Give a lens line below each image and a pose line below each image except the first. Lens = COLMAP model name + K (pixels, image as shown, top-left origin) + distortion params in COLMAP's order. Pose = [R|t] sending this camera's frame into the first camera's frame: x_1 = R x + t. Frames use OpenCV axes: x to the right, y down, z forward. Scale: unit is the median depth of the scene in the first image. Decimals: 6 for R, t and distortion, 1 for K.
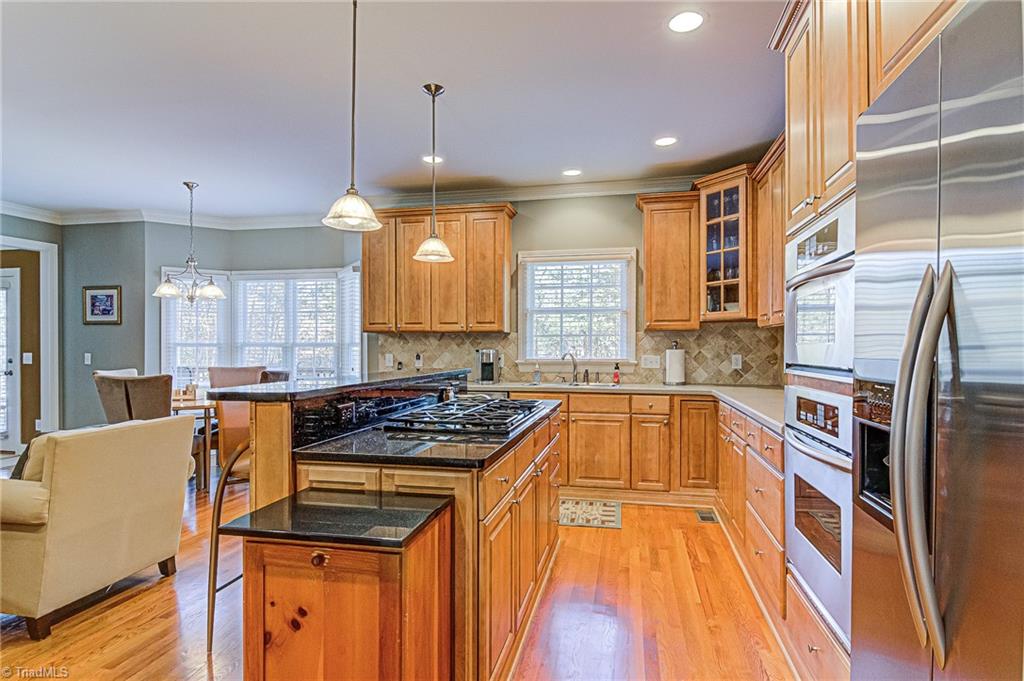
lens RADIAL K [[538.7, 0, 514.0], [0, 538.7, 350.2], [0, 0, 1]] dist [0.010178, -0.008396]
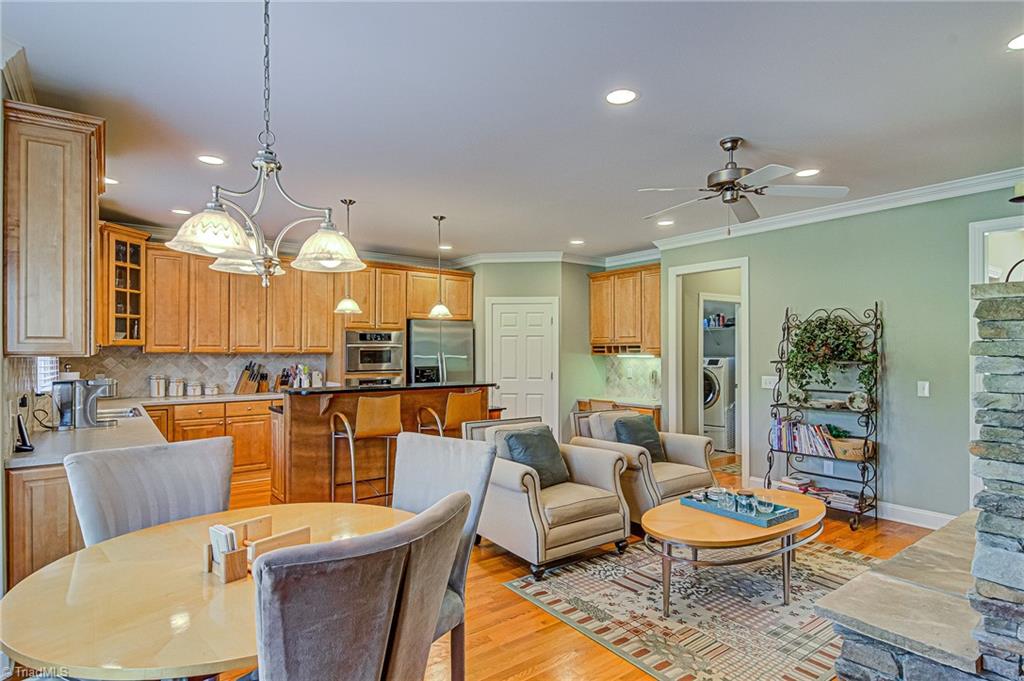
lens RADIAL K [[538.7, 0, 517.2], [0, 538.7, 346.2], [0, 0, 1]] dist [0.010178, -0.008396]
pose [[-0.751821, 0.008836, 0.659308, -0.957467], [0.004574, 0.999956, -0.008185, -0.035256], [-0.659351, -0.003138, -0.751828, 1.157612]]
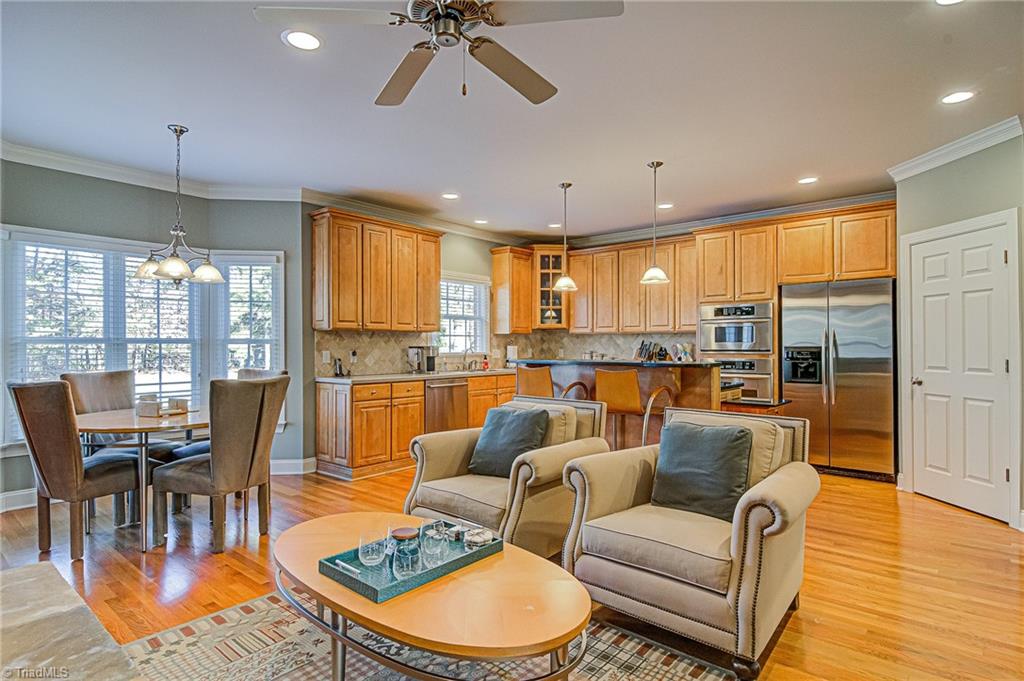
lens RADIAL K [[538.7, 0, 512.5], [0, 538.7, 342.2], [0, 0, 1]] dist [0.010178, -0.008396]
pose [[0.478256, 0.004559, 0.878208, -1.037566], [0.006698, 0.999939, -0.008838, 0.002374], [-0.878195, 0.010109, 0.478196, 0.238331]]
